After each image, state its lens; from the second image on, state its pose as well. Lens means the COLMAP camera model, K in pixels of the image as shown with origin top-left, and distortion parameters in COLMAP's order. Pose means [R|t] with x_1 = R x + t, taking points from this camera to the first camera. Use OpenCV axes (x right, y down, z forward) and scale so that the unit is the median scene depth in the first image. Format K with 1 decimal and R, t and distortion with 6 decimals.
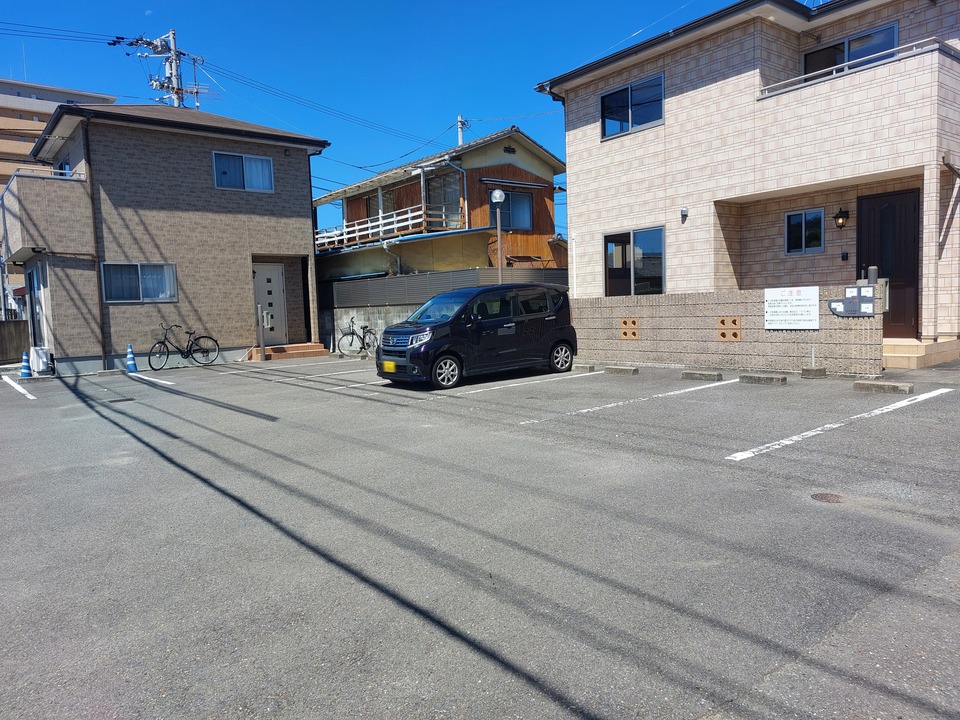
lens RADIAL K [[673.1, 0, 480.0], [0, 673.1, 360.0], [0, 0, 1]] dist [0.031496, -0.000343]
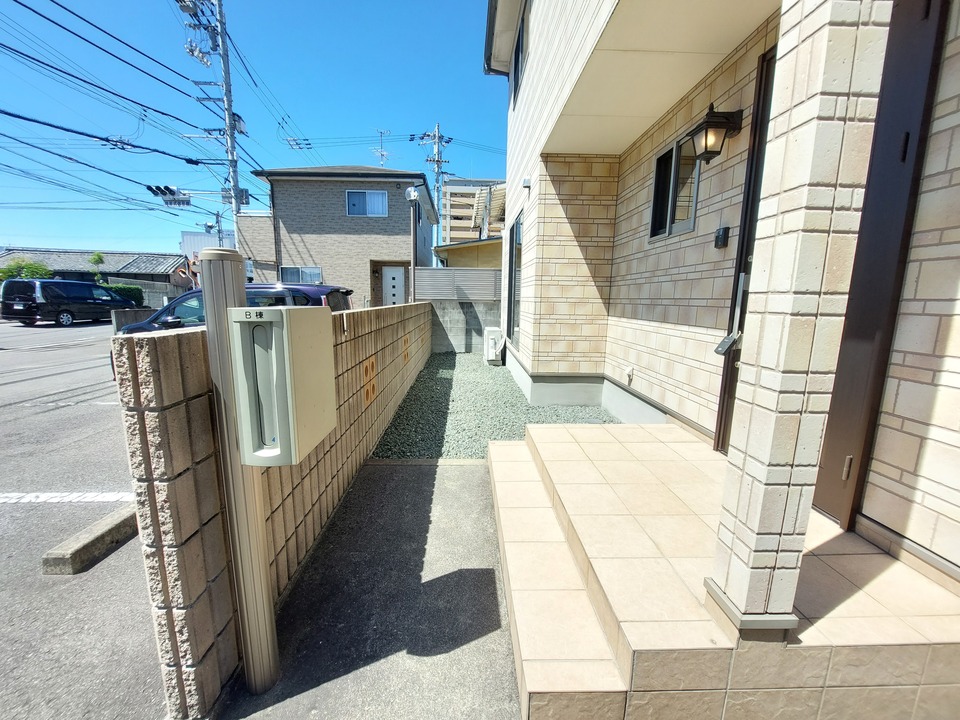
lens RADIAL K [[377.3, 0, 463.0], [0, 377.3, 360.5], [0, 0, 1]] dist [0.000942, -0.000004]
pose [[0.794678, 0.144430, -0.589598, 0.386925], [-0.088578, 0.988477, 0.122752, -0.067263], [0.600533, -0.045323, 0.798314, 0.513668]]
